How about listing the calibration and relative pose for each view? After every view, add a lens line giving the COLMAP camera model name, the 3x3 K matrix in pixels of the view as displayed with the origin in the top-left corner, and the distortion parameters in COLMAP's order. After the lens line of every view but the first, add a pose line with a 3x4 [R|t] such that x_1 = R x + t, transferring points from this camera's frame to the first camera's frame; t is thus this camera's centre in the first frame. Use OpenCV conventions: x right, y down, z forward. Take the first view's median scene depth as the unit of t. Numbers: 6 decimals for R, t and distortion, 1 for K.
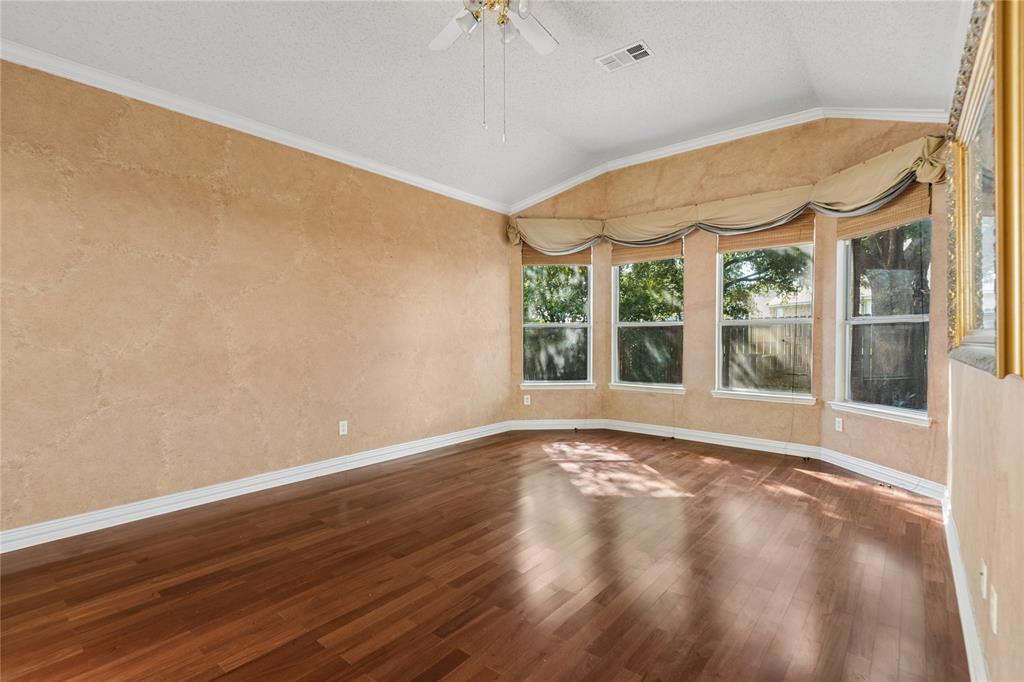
lens RADIAL K [[472.4, 0, 506.8], [0, 472.4, 345.5], [0, 0, 1]] dist [0.005544, -0.000261]
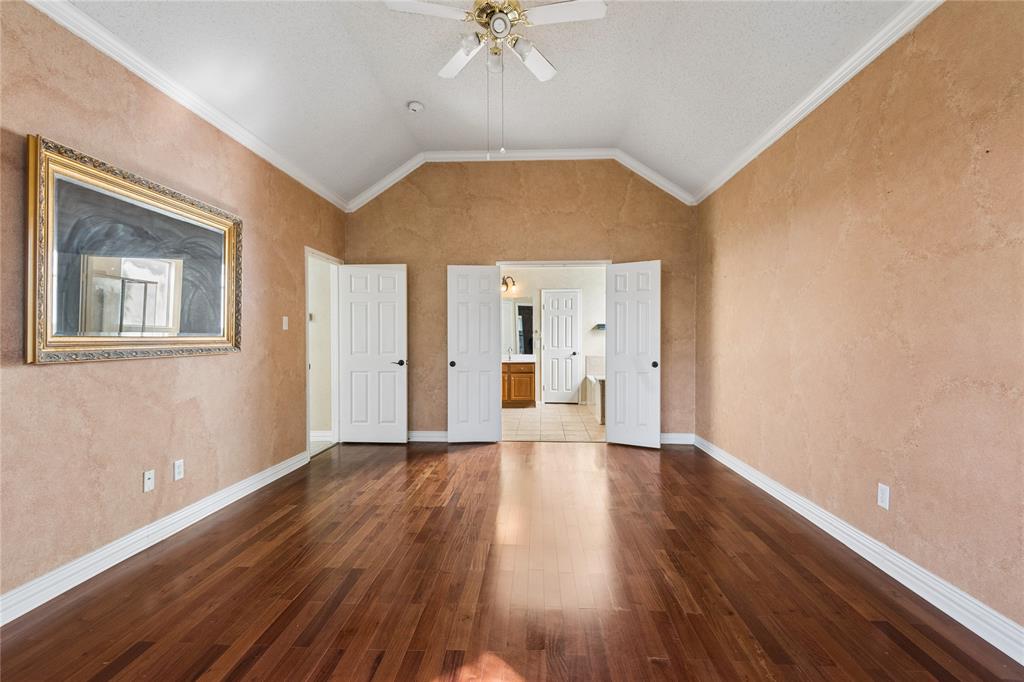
lens RADIAL K [[472.4, 0, 512.1], [0, 472.4, 336.8], [0, 0, 1]] dist [0.005544, -0.000261]
pose [[-0.801300, -0.000803, -0.598263, 0.388788], [-0.008067, 0.999923, 0.009463, -0.026634], [0.598209, 0.012409, -0.801244, 1.224405]]
